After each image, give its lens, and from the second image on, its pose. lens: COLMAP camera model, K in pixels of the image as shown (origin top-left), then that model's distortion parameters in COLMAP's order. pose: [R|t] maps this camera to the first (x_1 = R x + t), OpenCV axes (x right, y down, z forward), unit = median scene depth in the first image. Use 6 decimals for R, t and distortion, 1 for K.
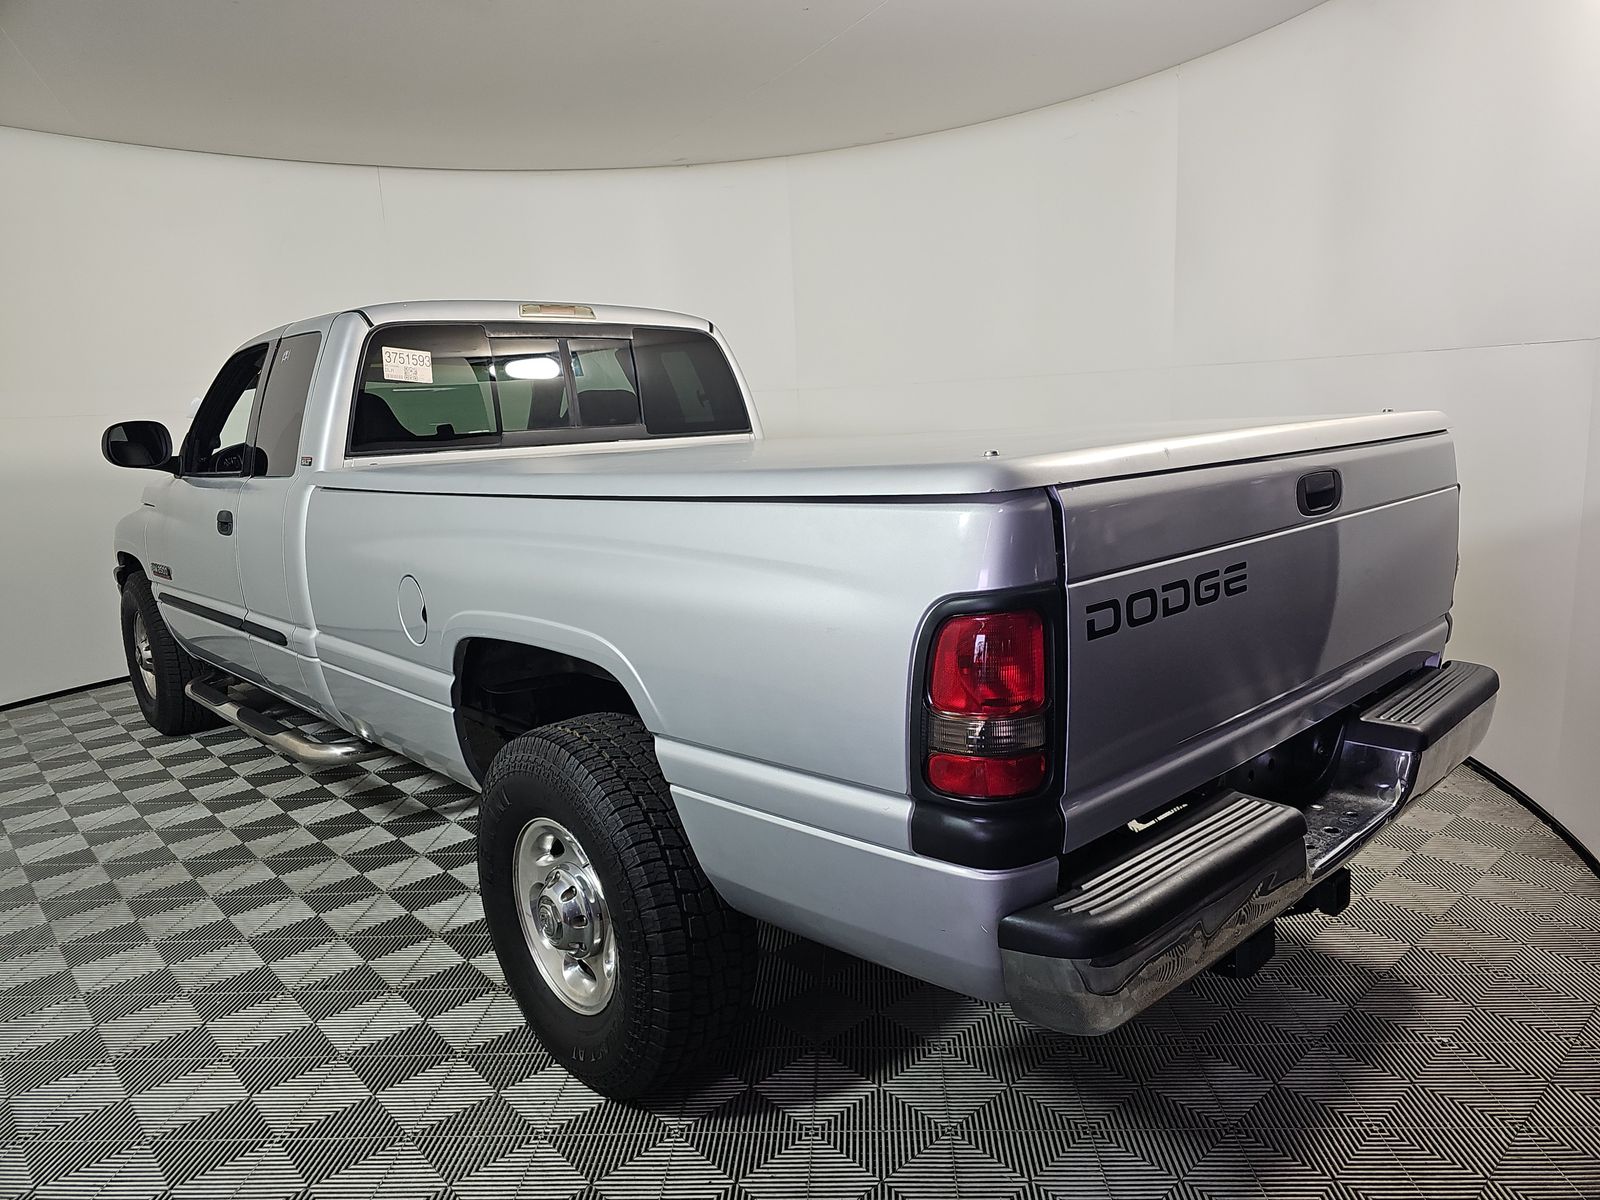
lens RADIAL K [[1073.2, 0, 800.0], [0, 1073.2, 600.0], [0, 0, 1]] dist [0.008107, -0.002364]
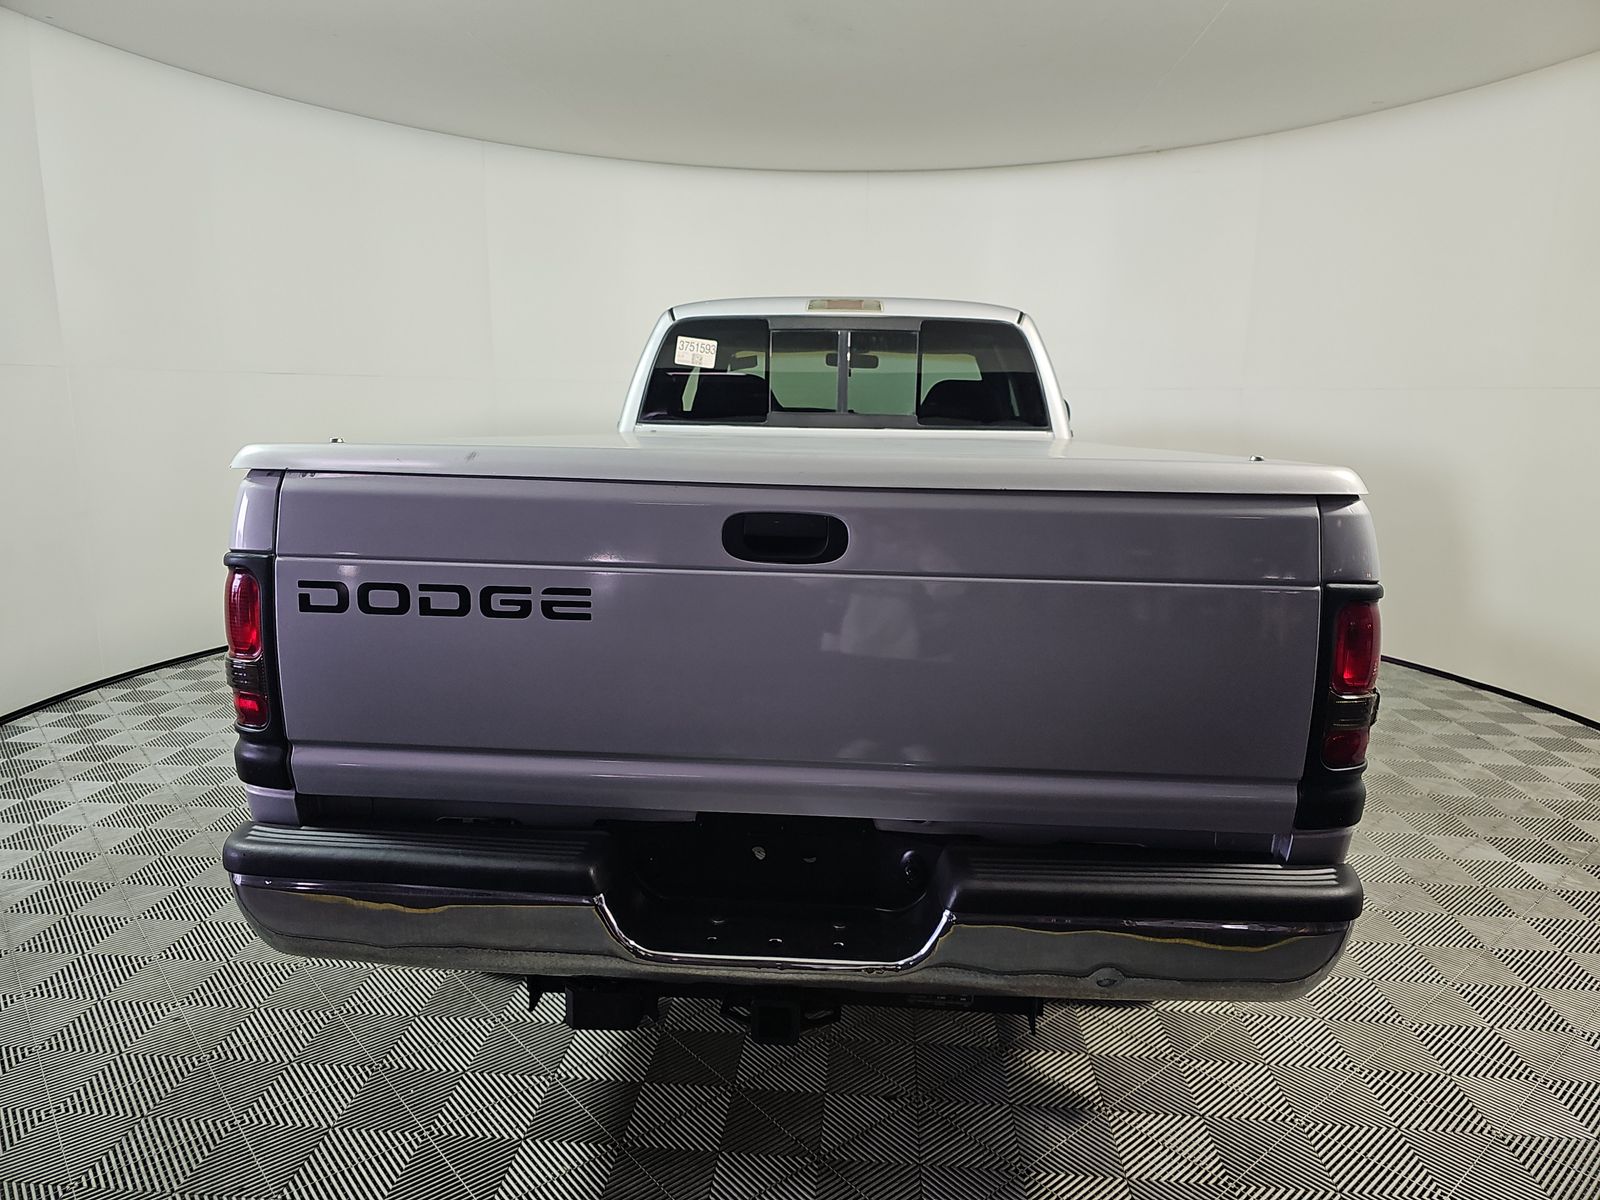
lens RADIAL K [[1068.2, 0, 800.0], [0, 1068.2, 600.0], [0, 0, 1]] dist [0.084249, -0.000331]
pose [[0.674348, 0.188230, -0.714019, 0.602270], [-0.174753, 0.980177, 0.093351, -0.072524], [0.717437, 0.061825, 0.693875, 0.240079]]
